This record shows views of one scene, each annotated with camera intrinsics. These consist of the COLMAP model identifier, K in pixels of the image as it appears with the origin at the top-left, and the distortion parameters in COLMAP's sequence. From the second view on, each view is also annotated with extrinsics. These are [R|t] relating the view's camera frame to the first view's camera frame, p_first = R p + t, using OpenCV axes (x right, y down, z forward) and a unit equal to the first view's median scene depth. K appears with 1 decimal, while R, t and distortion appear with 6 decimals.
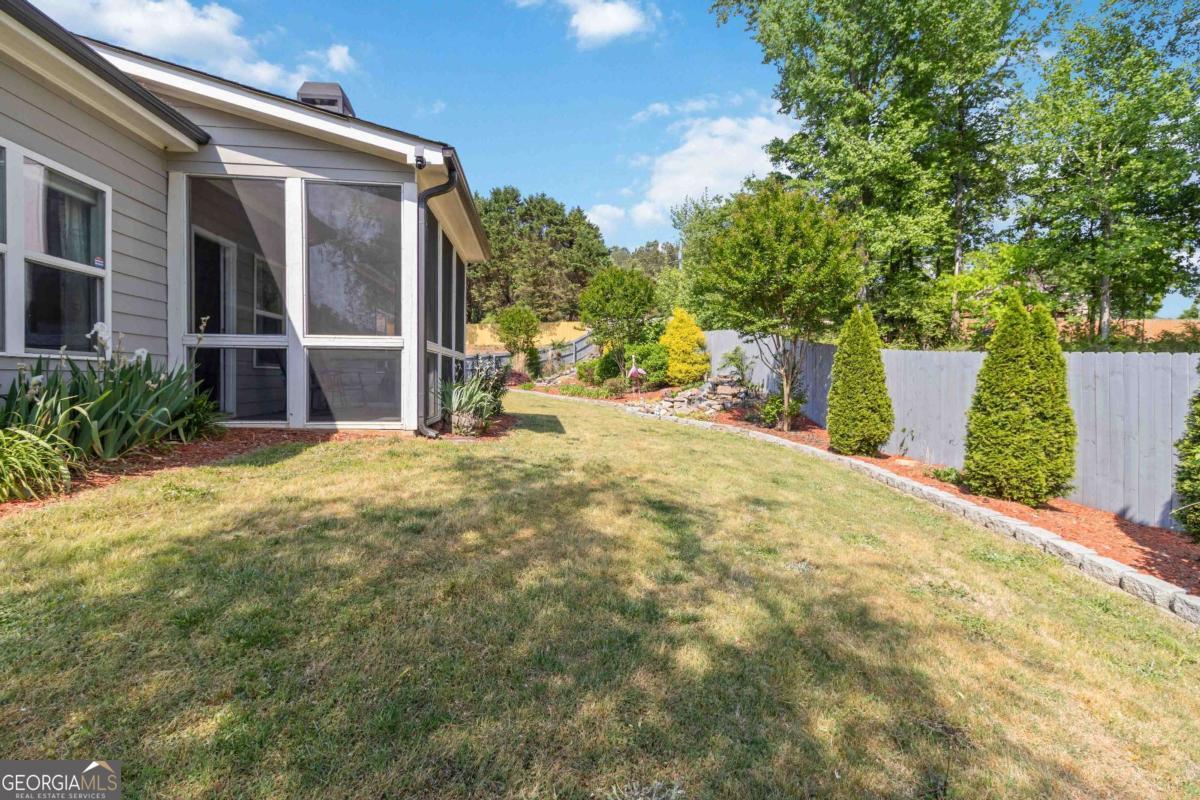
lens RADIAL K [[560.9, 0, 606.2], [0, 560.9, 389.5], [0, 0, 1]] dist [-0.003448, -0.001000]
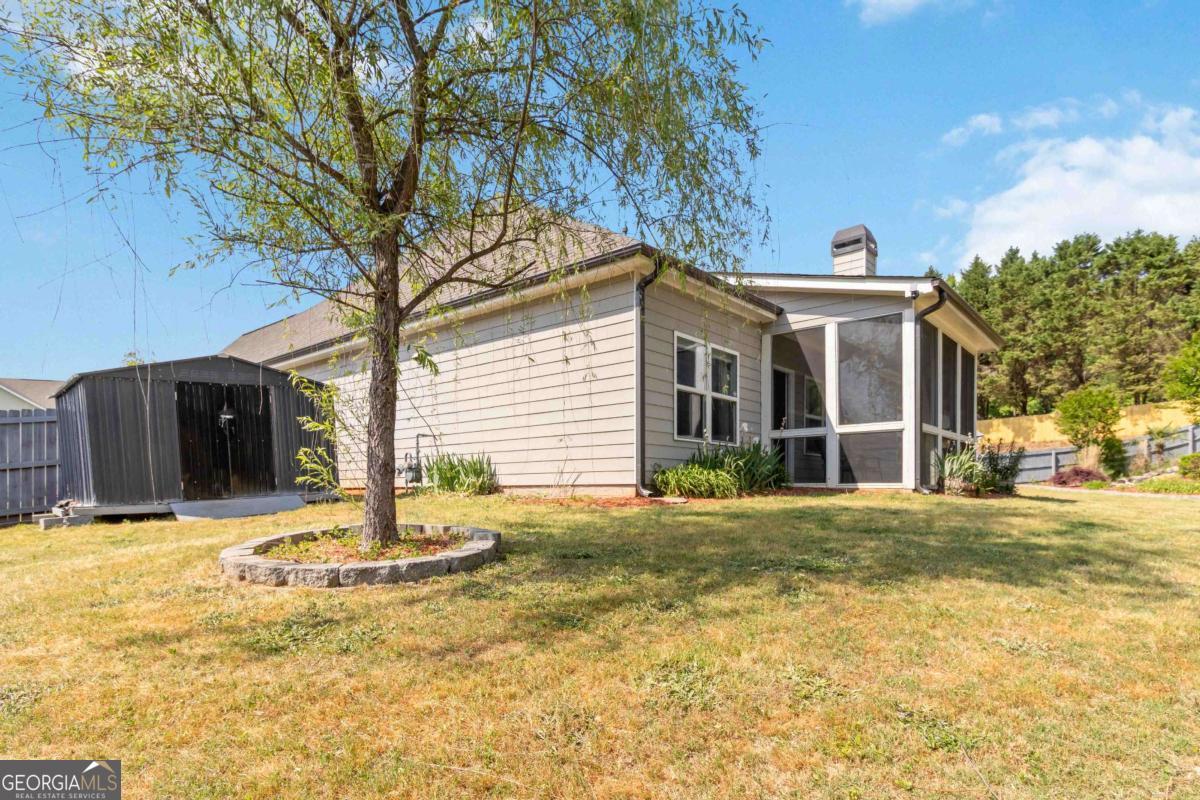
lens RADIAL K [[641.6, 0, 617.3], [0, 641.6, 496.3], [0, 0, 1]] dist [0.003603, 0.001417]
pose [[0.681617, -0.005662, -0.731687, 0.092728], [-0.004879, 0.999913, -0.012283, 0.033779], [0.731692, 0.011942, 0.681530, -0.175699]]
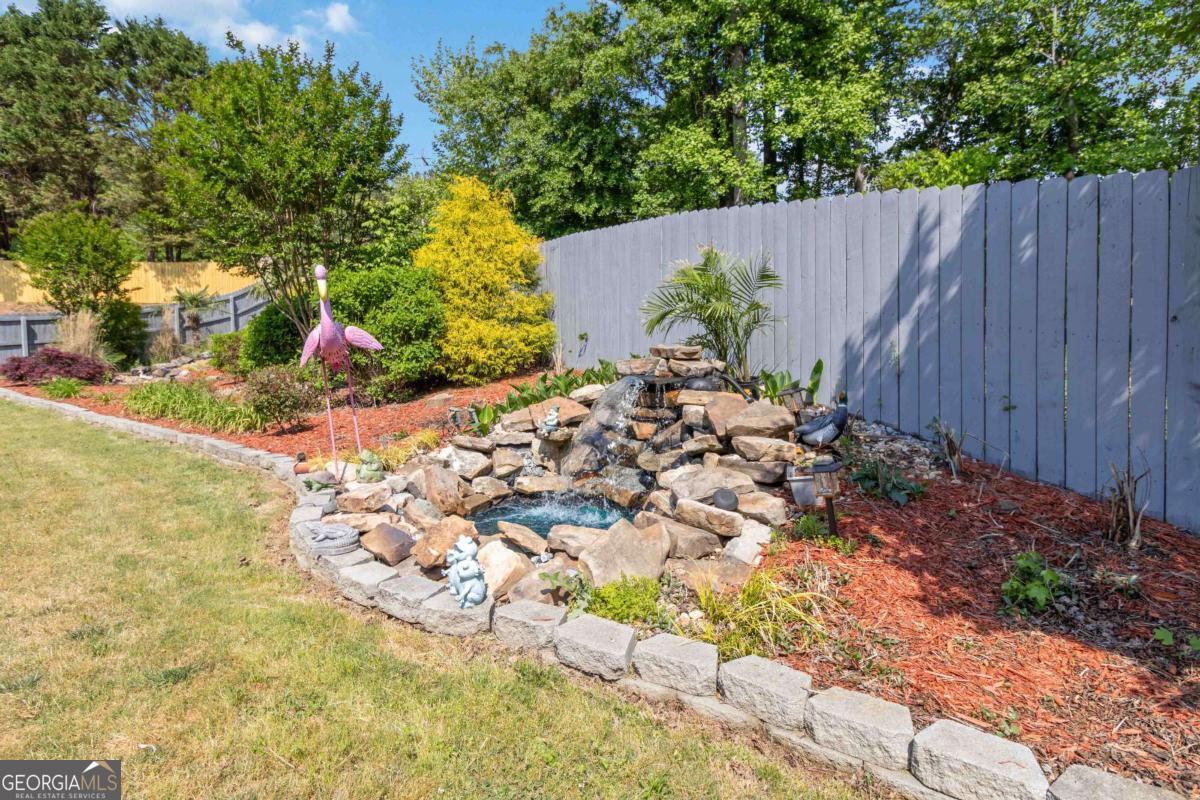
lens RADIAL K [[666.5, 0, 607.3], [0, 666.5, 395.5], [0, 0, 1]] dist [0.002846, 0.000313]
pose [[0.919130, -0.037701, 0.392147, 0.039375], [0.024682, 0.998966, 0.038189, -0.013421], [-0.393181, -0.025422, 0.919110, 0.578709]]
